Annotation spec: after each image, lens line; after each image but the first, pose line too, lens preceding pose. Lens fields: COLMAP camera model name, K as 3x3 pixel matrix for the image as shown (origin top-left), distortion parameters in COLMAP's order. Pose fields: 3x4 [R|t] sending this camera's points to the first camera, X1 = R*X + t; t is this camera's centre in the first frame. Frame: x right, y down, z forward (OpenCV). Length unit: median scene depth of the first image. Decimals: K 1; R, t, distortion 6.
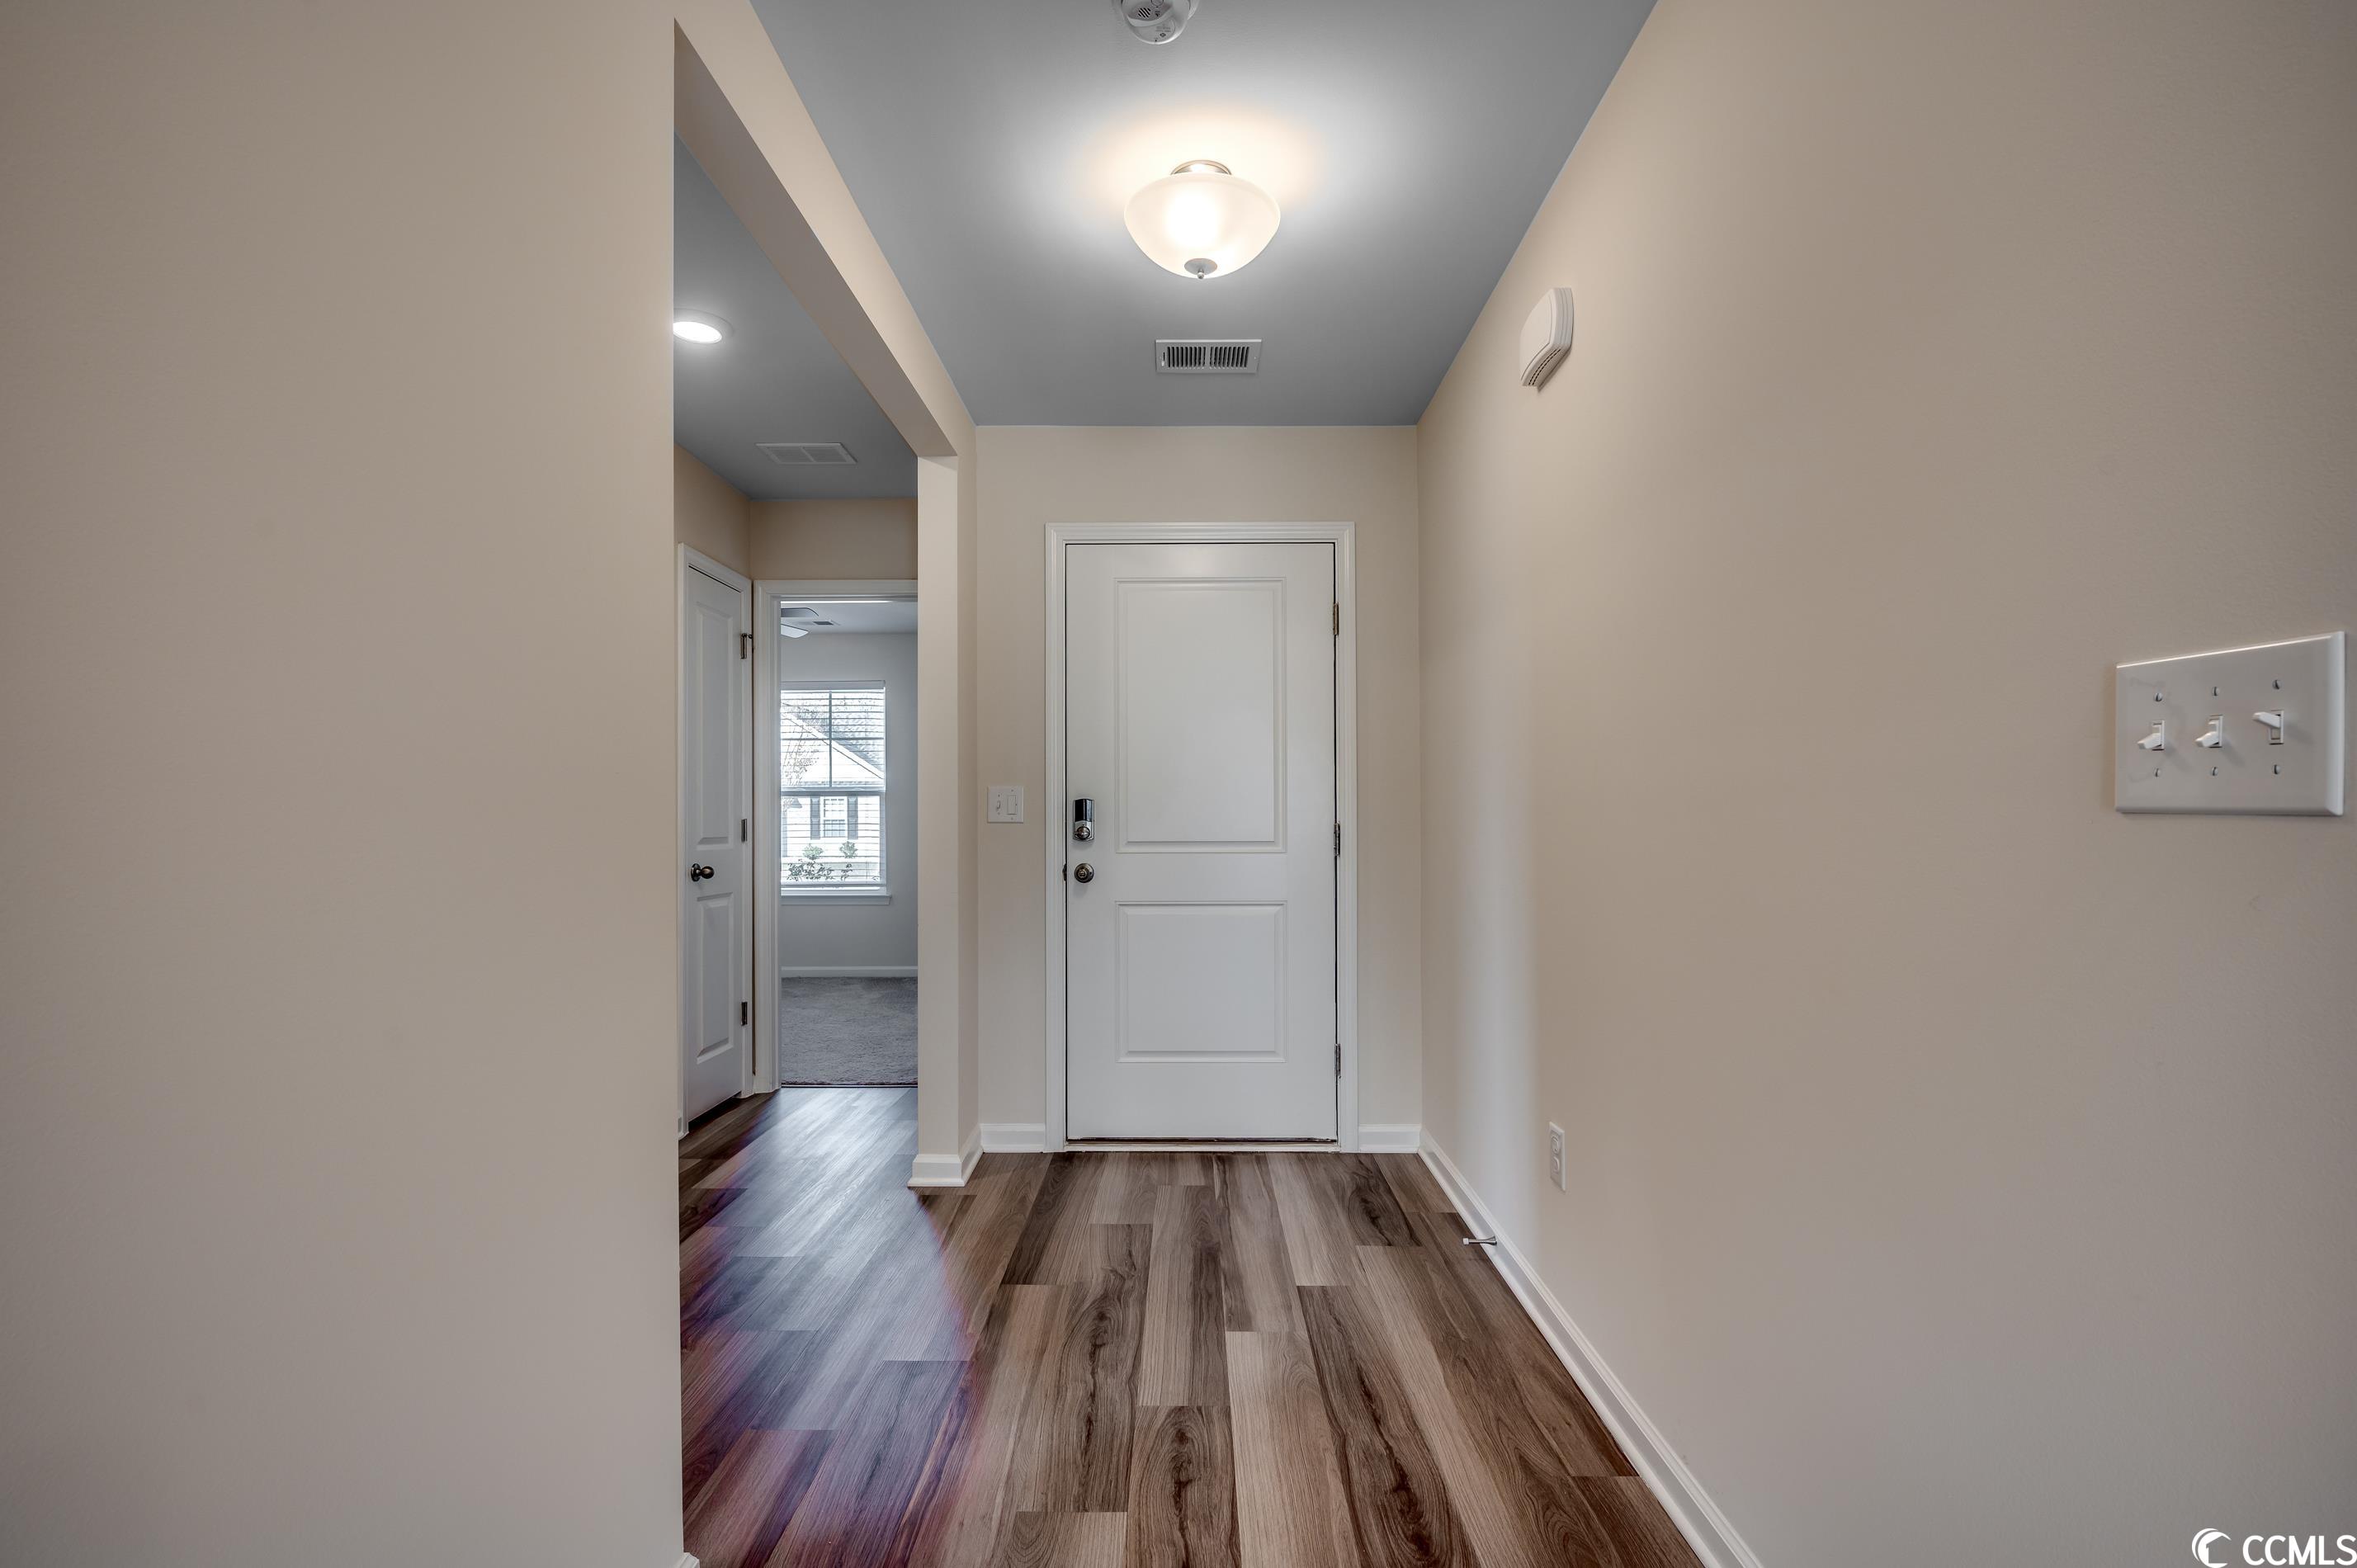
lens RADIAL K [[1042.3, 0, 1176.0], [0, 1042.3, 815.1], [0, 0, 1]] dist [-0.000312, -0.000025]
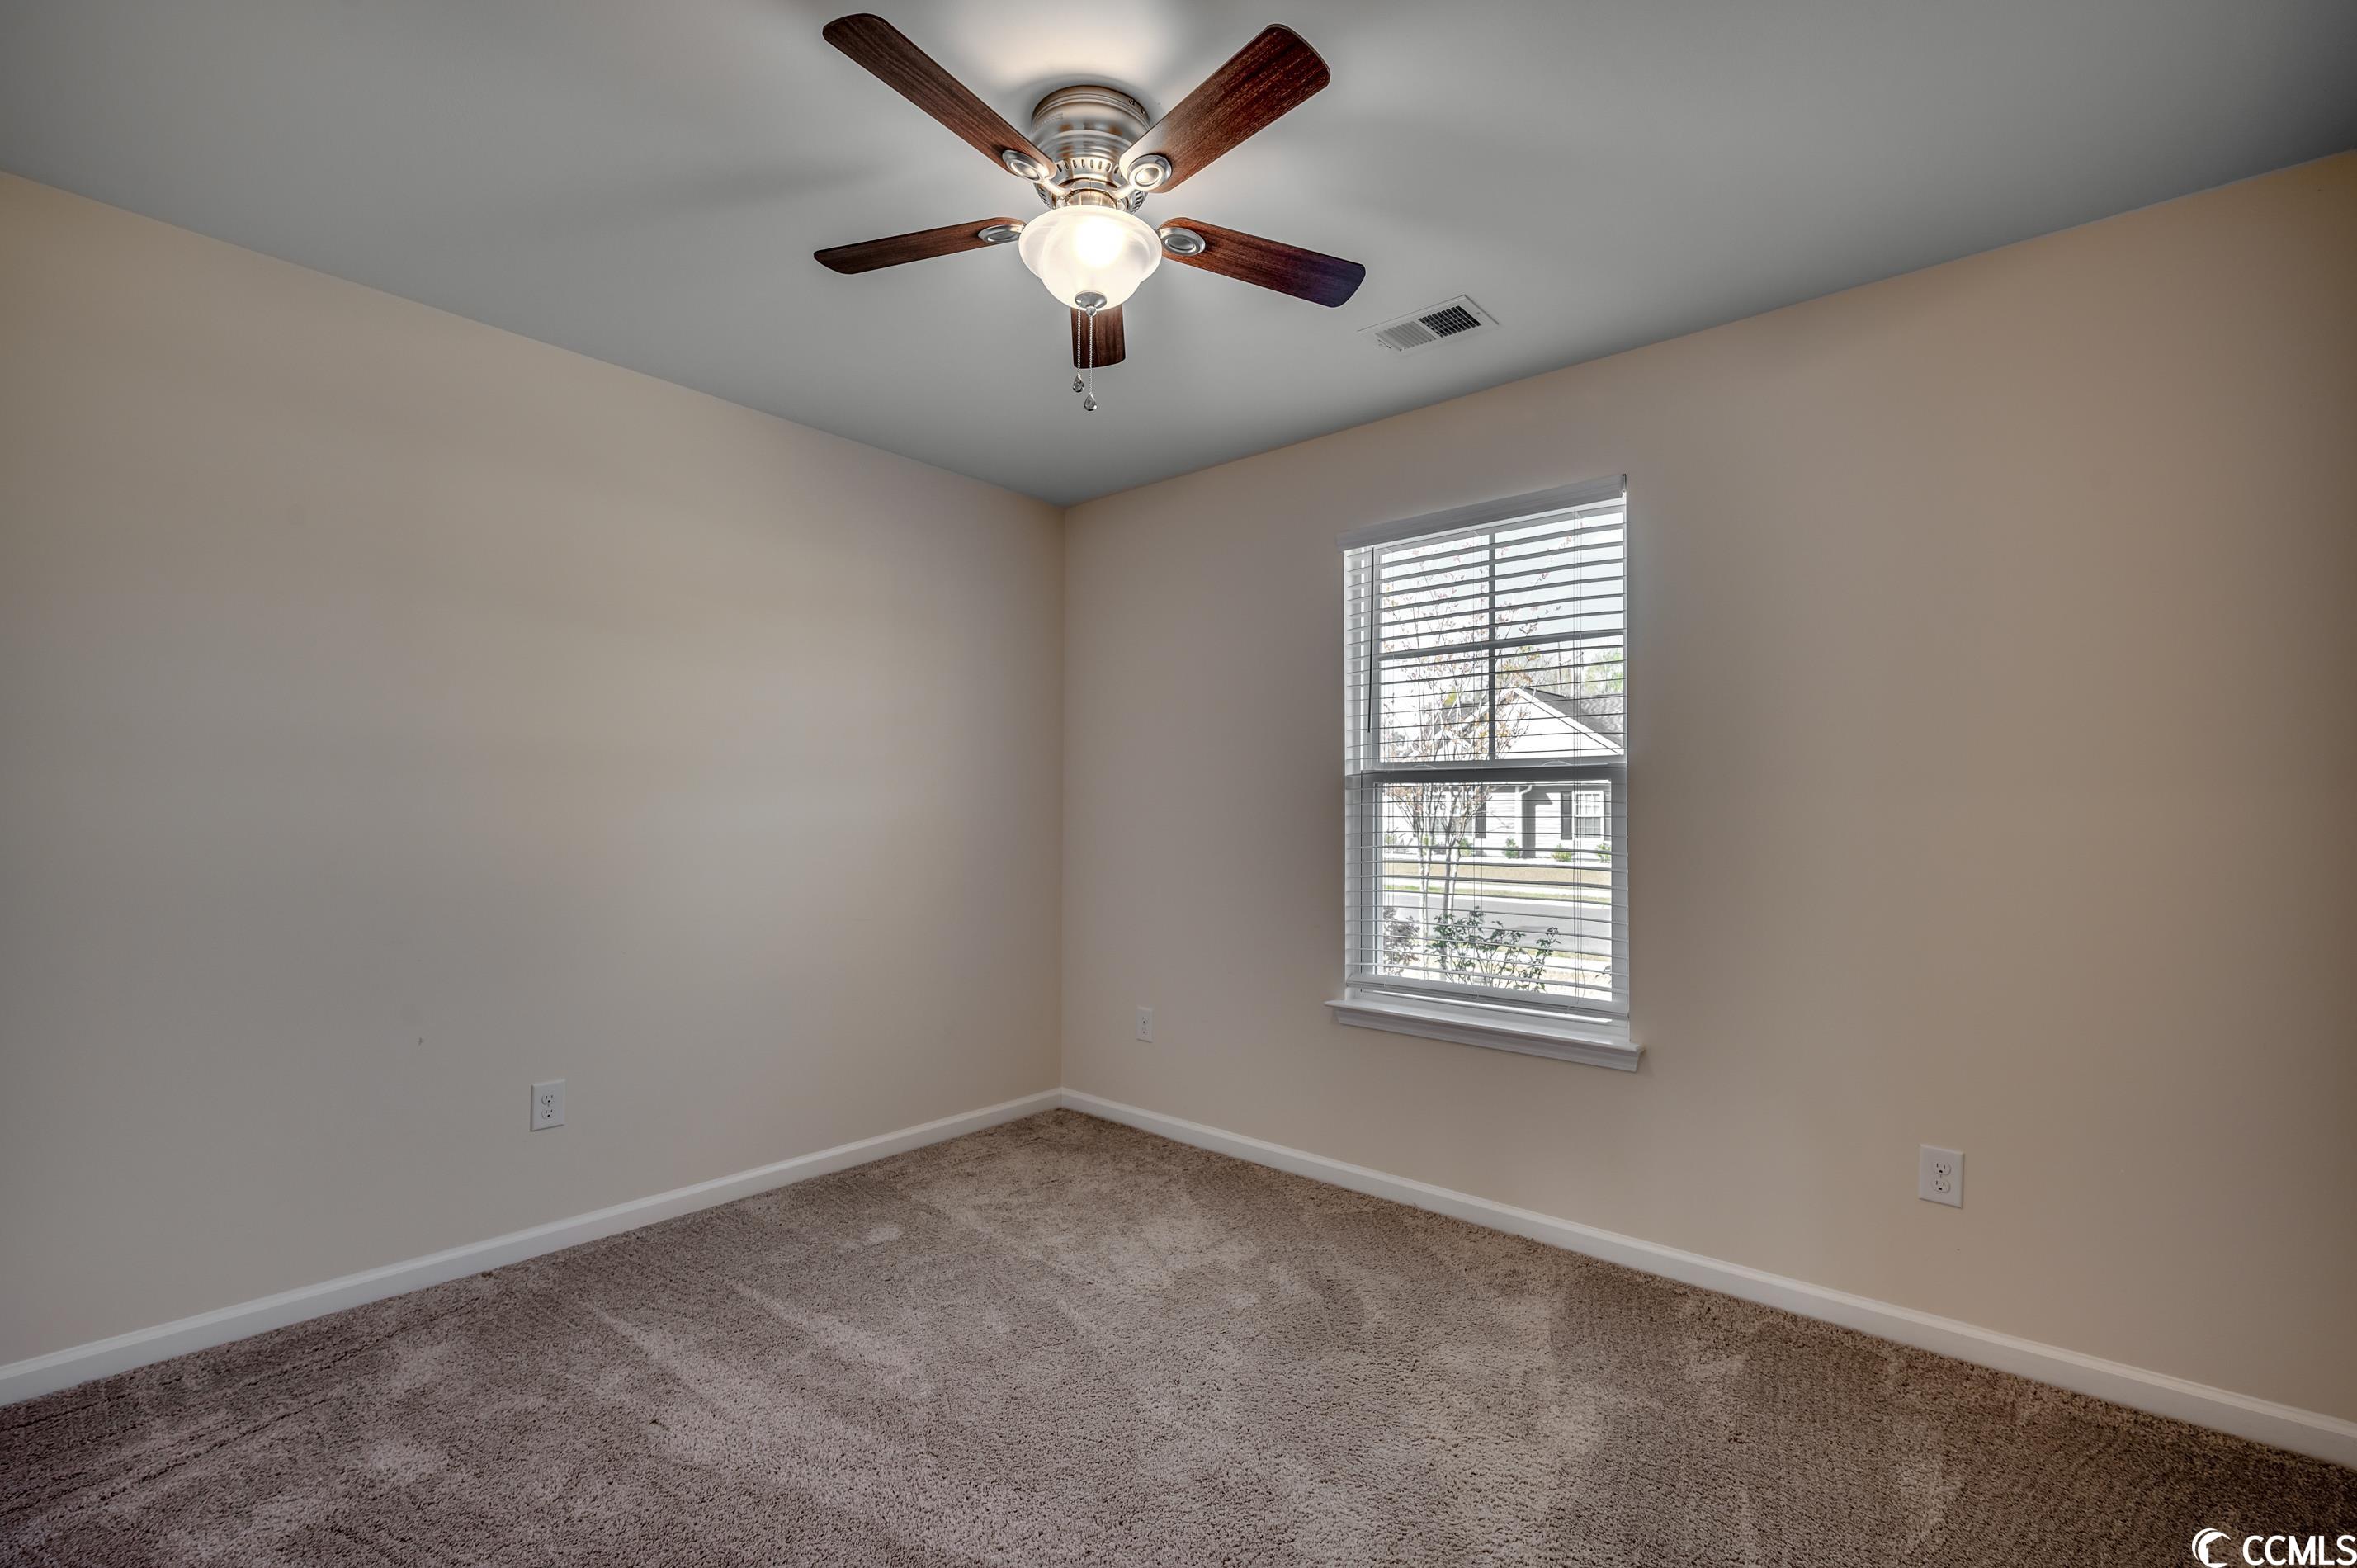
lens RADIAL K [[1042.3, 0, 1176.0], [0, 1042.3, 815.1], [0, 0, 1]] dist [-0.000312, -0.000025]
pose [[0.778549, 0.010950, -0.627488, -0.164847], [0.002942, 0.999773, 0.021098, -0.014716], [0.627576, -0.018272, 0.778341, 0.591074]]
